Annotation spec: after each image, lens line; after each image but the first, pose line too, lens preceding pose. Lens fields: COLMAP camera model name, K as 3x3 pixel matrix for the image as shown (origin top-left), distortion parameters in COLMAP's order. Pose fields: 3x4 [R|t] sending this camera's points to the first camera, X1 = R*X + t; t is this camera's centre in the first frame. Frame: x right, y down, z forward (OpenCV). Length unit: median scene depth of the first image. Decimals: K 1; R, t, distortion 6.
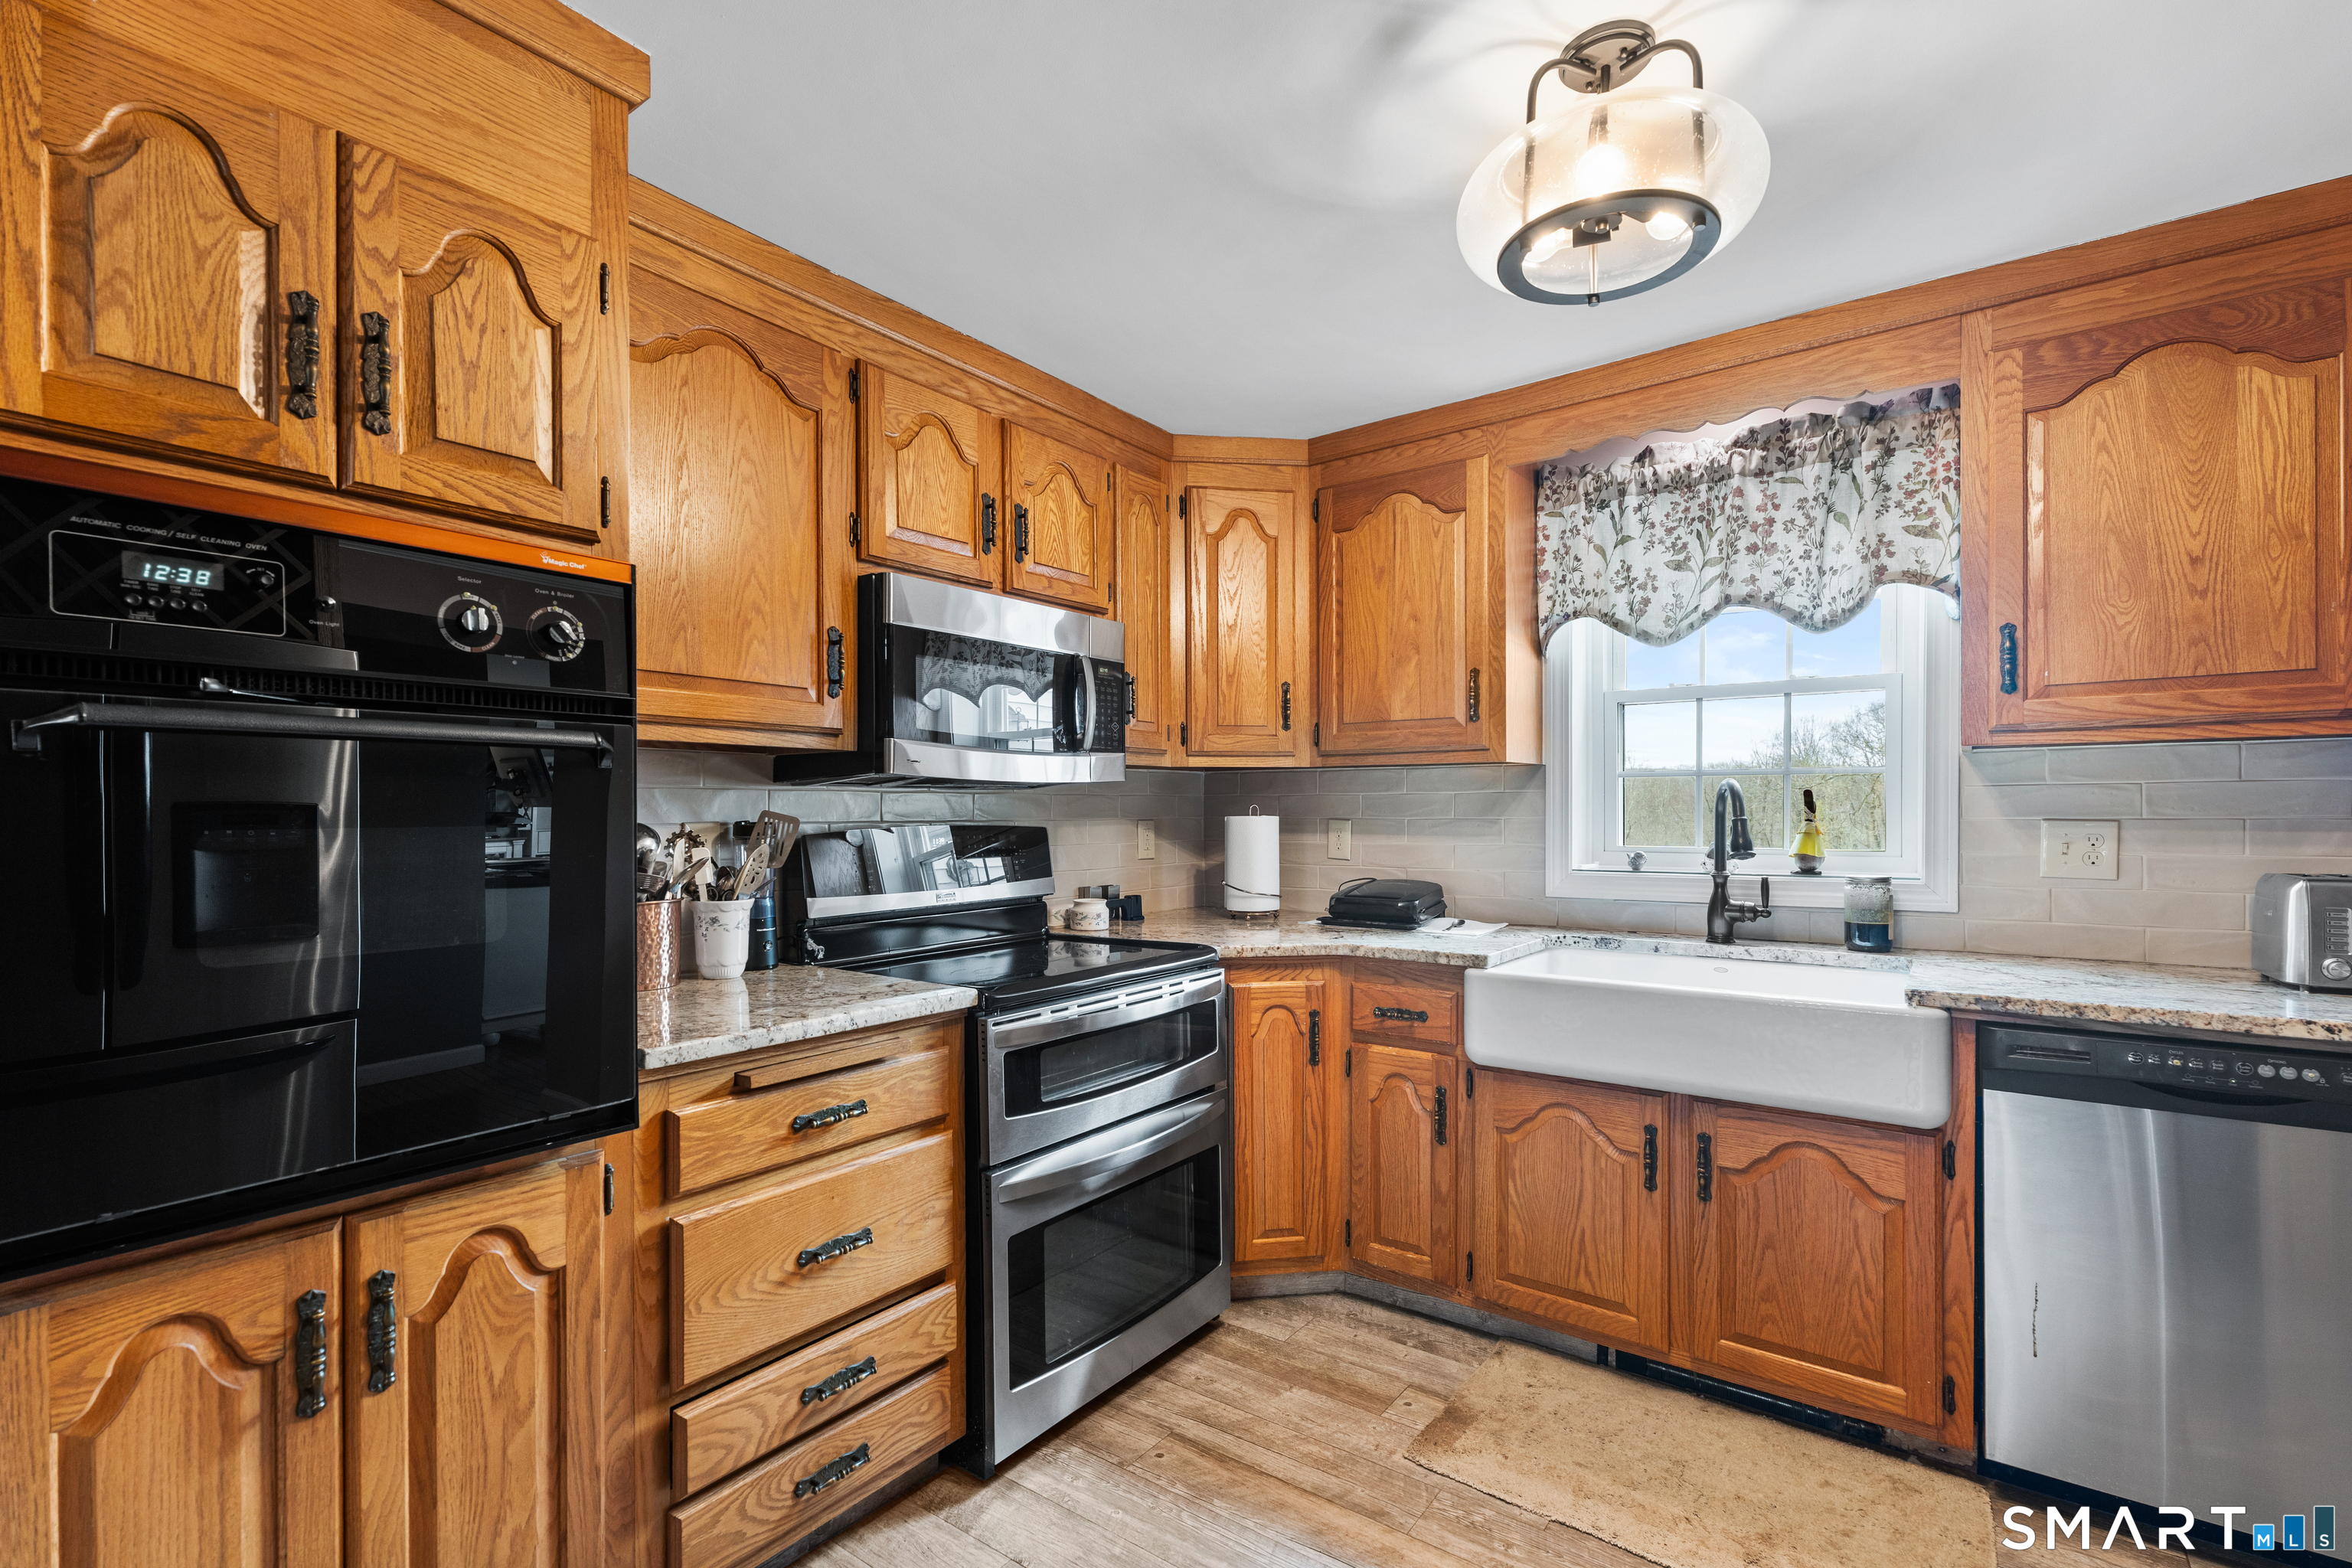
lens RADIAL K [[1045.1, 0, 1184.6], [0, 1045.1, 795.7], [0, 0, 1]] dist [0.003377, 0.000390]
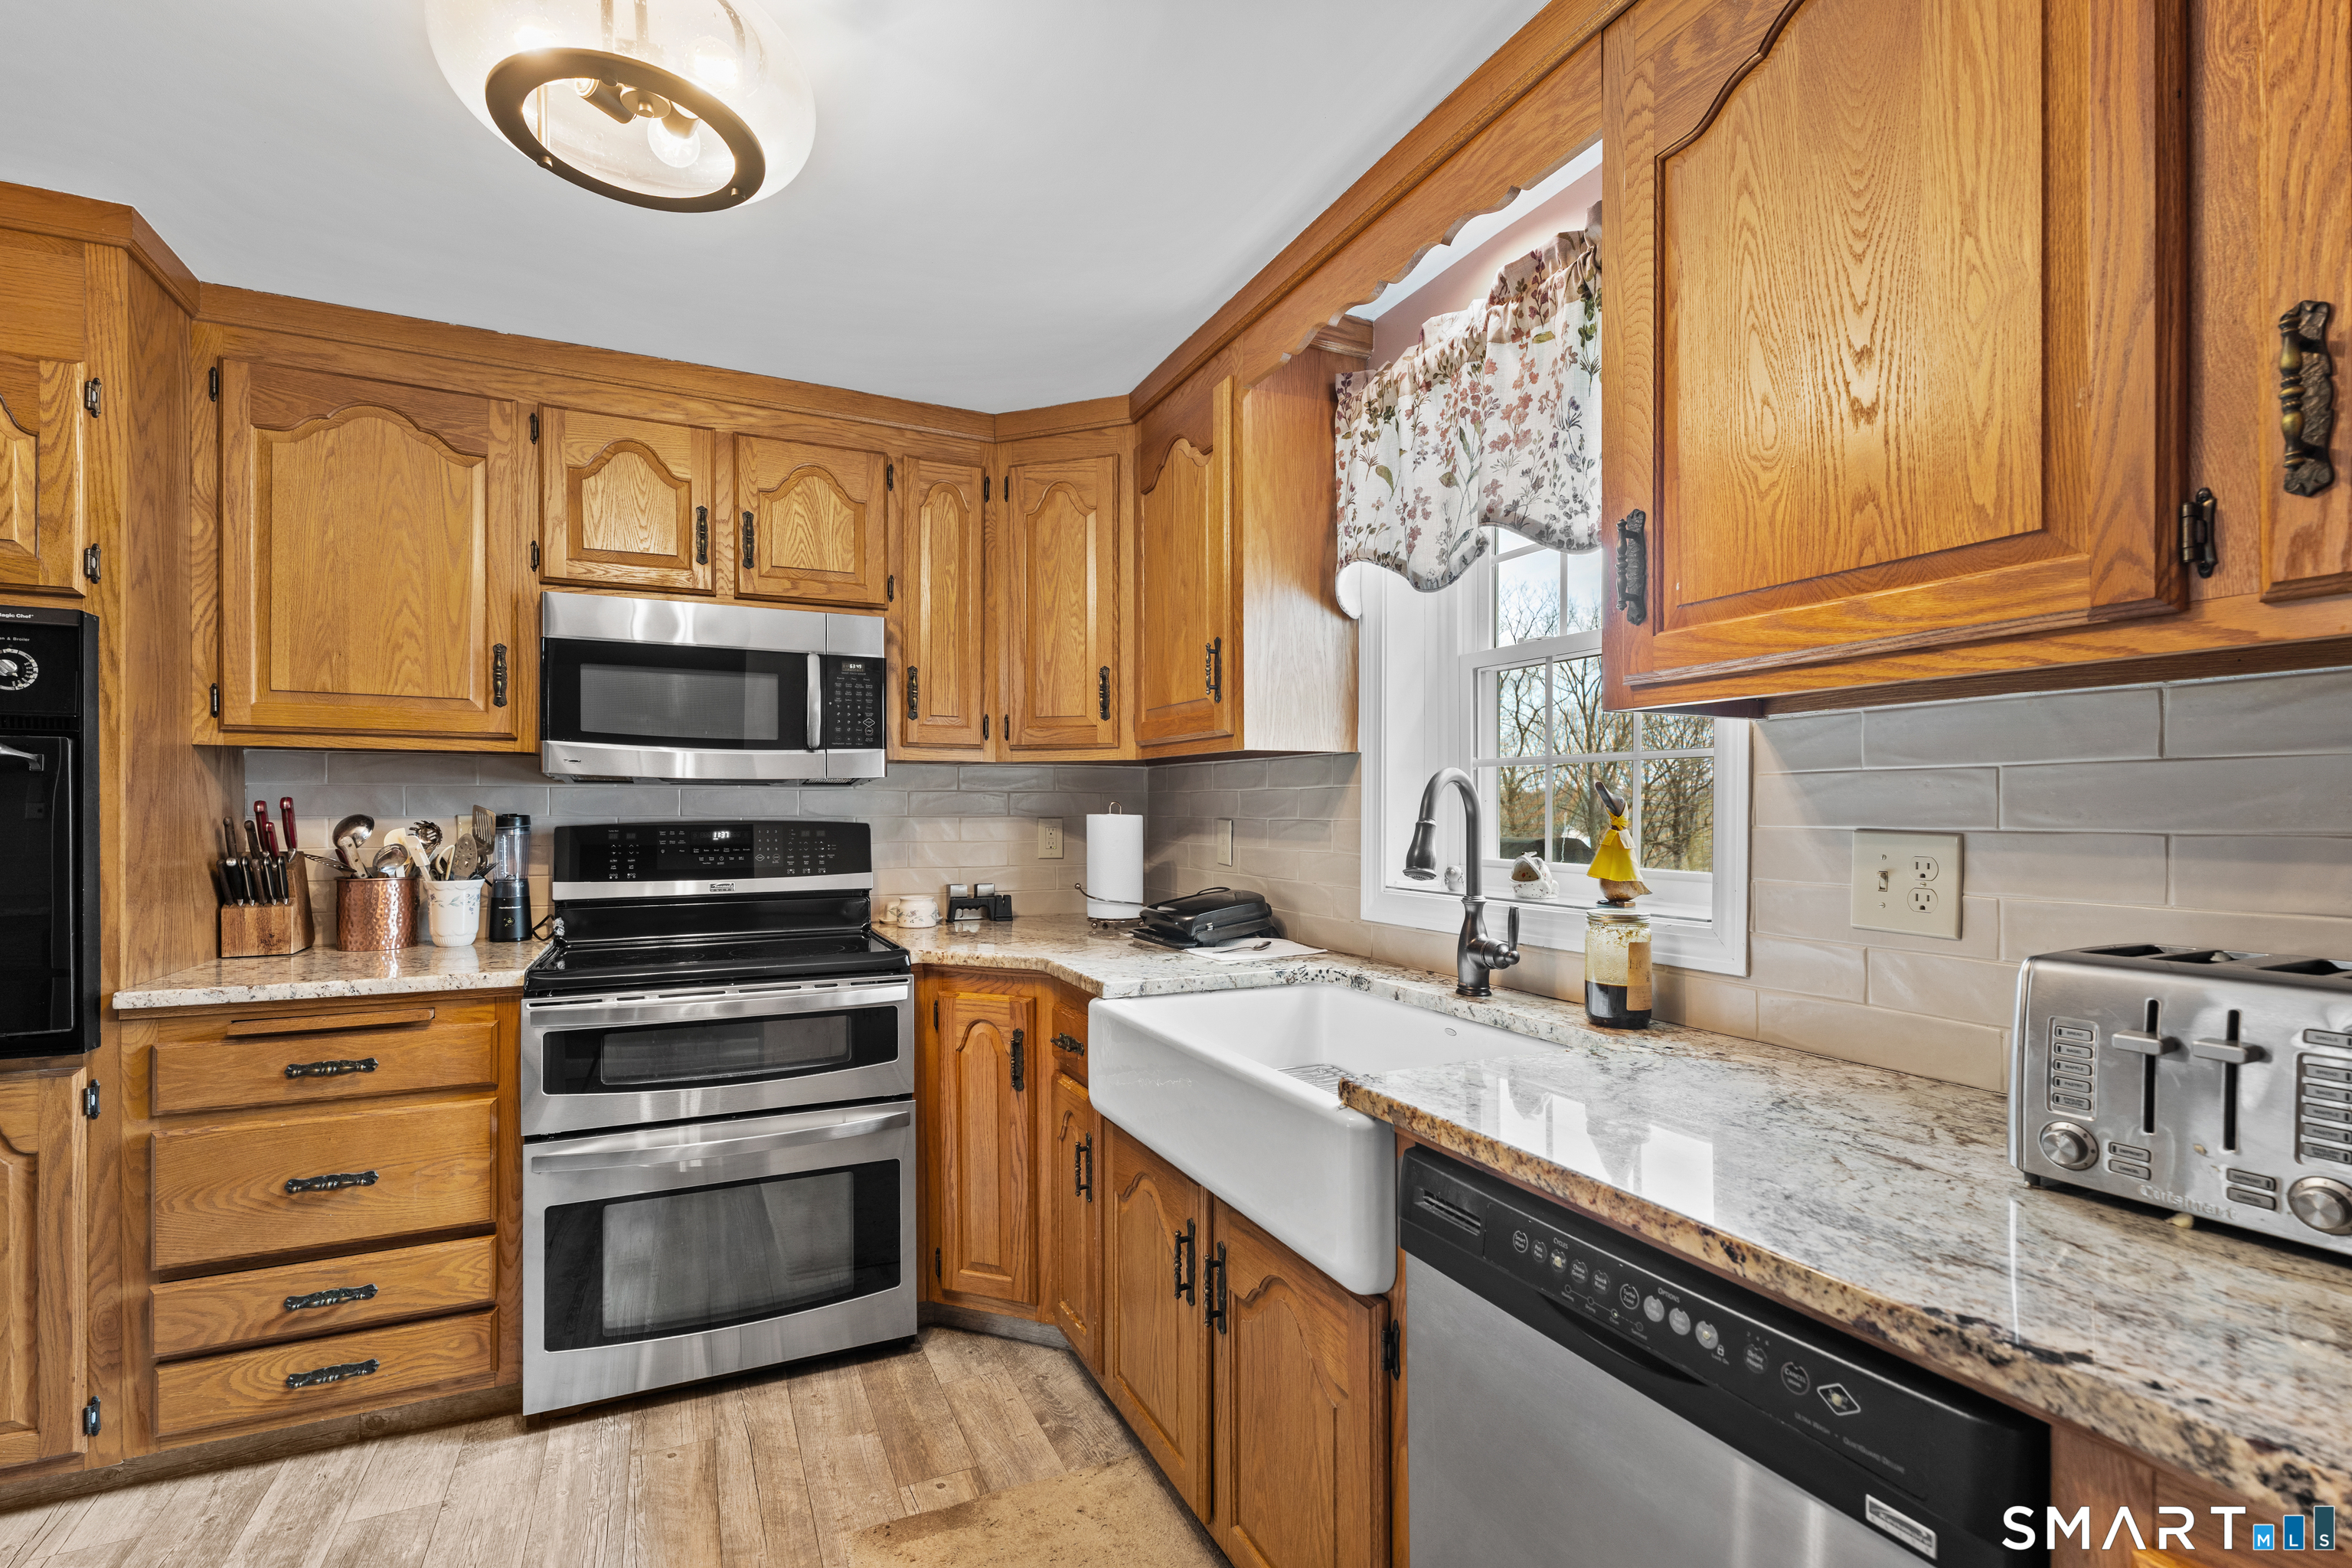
lens RADIAL K [[1045.9, 0, 1176.1], [0, 1045.9, 792.0], [0, 0, 1]] dist [0.001097, -0.001193]
pose [[0.884872, -0.001482, -0.465833, 0.805085], [0.000858, 0.999998, -0.001551, 0.001991], [0.465834, 0.000973, 0.884871, 0.319806]]
